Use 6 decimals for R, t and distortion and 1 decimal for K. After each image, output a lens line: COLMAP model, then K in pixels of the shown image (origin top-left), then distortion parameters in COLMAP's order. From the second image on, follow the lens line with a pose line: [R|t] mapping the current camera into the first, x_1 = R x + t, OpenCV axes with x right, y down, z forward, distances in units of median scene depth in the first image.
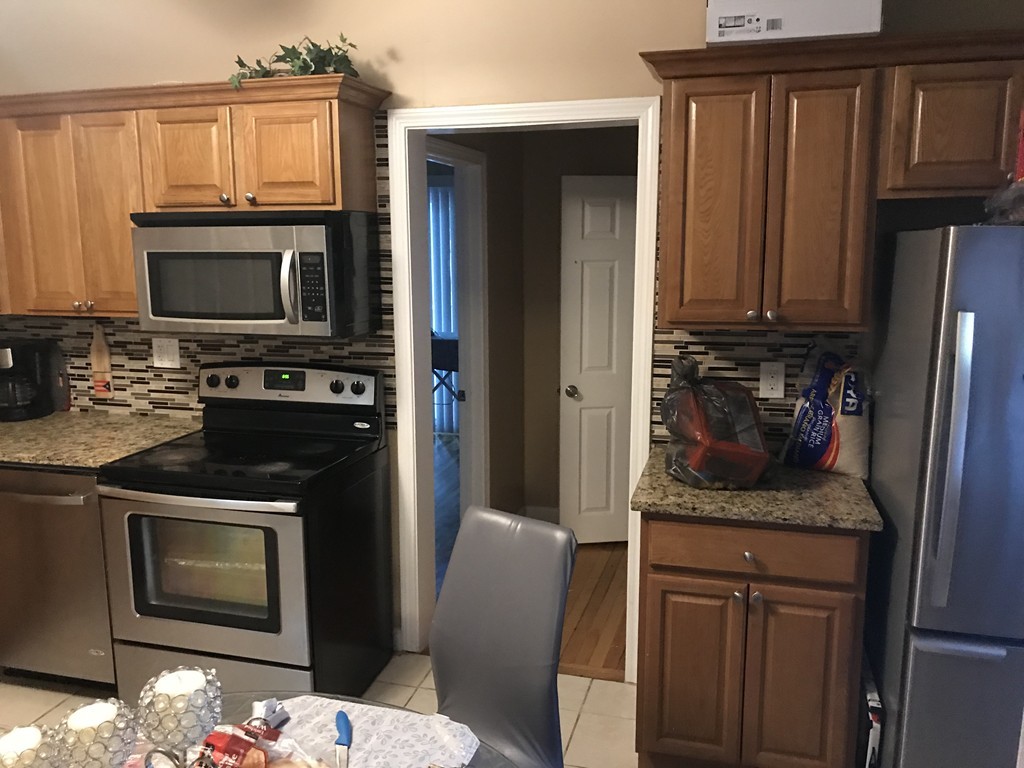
lens RADIAL K [[840.3, 0, 516.2], [0, 840.3, 382.8], [0, 0, 1]] dist [0.045930, -0.063905]
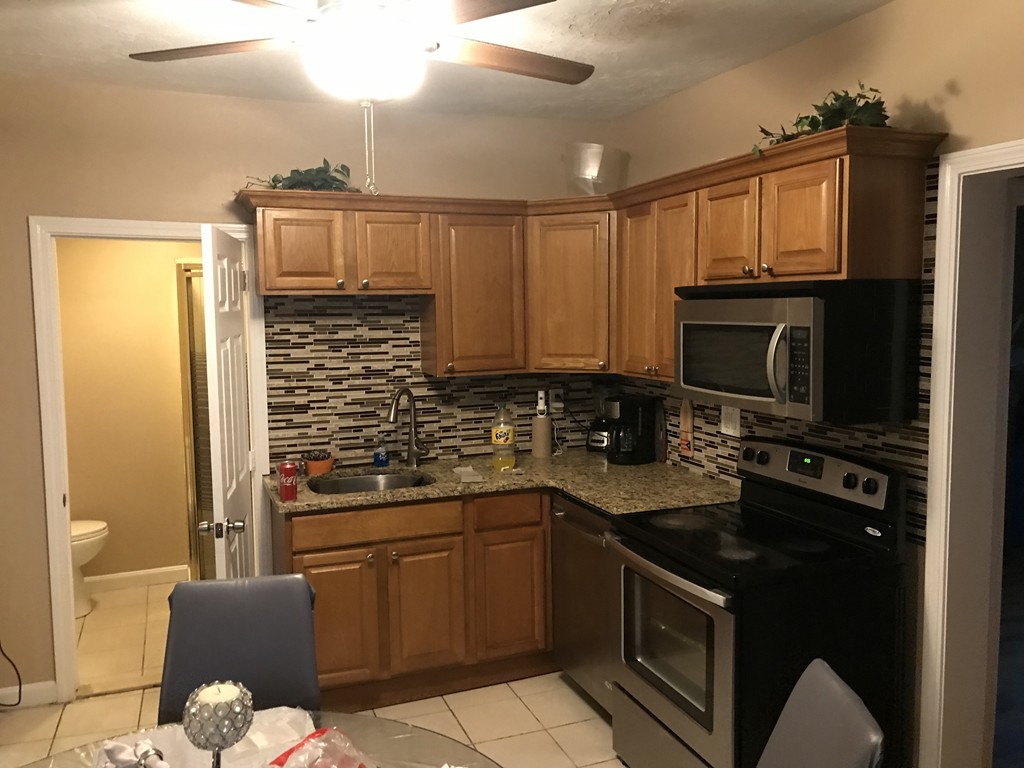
lens RADIAL K [[840.3, 0, 514.8], [0, 840.3, 384.0], [0, 0, 1]] dist [0.045930, -0.063905]
pose [[0.611936, 0.074162, -0.787423, 0.253174], [-0.130428, 0.991426, -0.007985, -0.042057], [0.780079, 0.107588, 0.616362, 0.190998]]
